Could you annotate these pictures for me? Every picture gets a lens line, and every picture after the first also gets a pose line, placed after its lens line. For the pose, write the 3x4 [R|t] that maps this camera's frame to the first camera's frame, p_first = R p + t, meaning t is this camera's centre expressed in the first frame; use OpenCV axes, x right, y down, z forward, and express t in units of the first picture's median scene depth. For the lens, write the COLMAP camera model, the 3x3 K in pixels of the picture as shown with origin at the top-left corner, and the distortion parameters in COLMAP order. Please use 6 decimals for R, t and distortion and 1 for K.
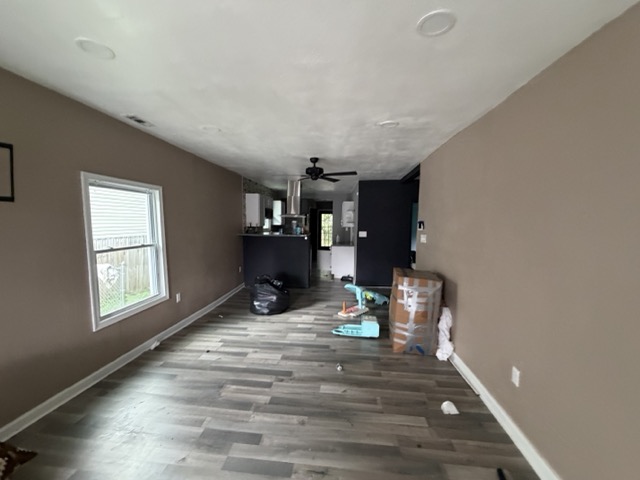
lens RADIAL K [[256.7, 0, 319.3], [0, 256.7, 239.6], [0, 0, 1]] dist [0.002516, 0.000335]
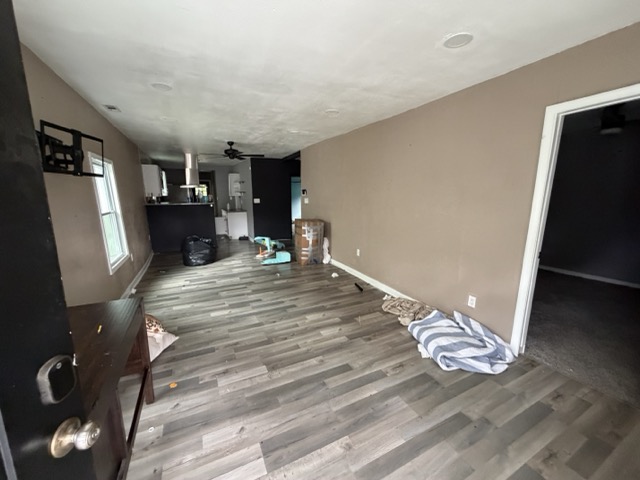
lens RADIAL K [[256.7, 0, 322.8], [0, 256.7, 240.5], [0, 0, 1]] dist [0.002516, 0.000335]
pose [[0.844644, -0.113407, 0.523177, -0.493442], [0.052148, 0.990086, 0.130426, 0.050537], [-0.532782, -0.082881, 0.842184, -0.545989]]
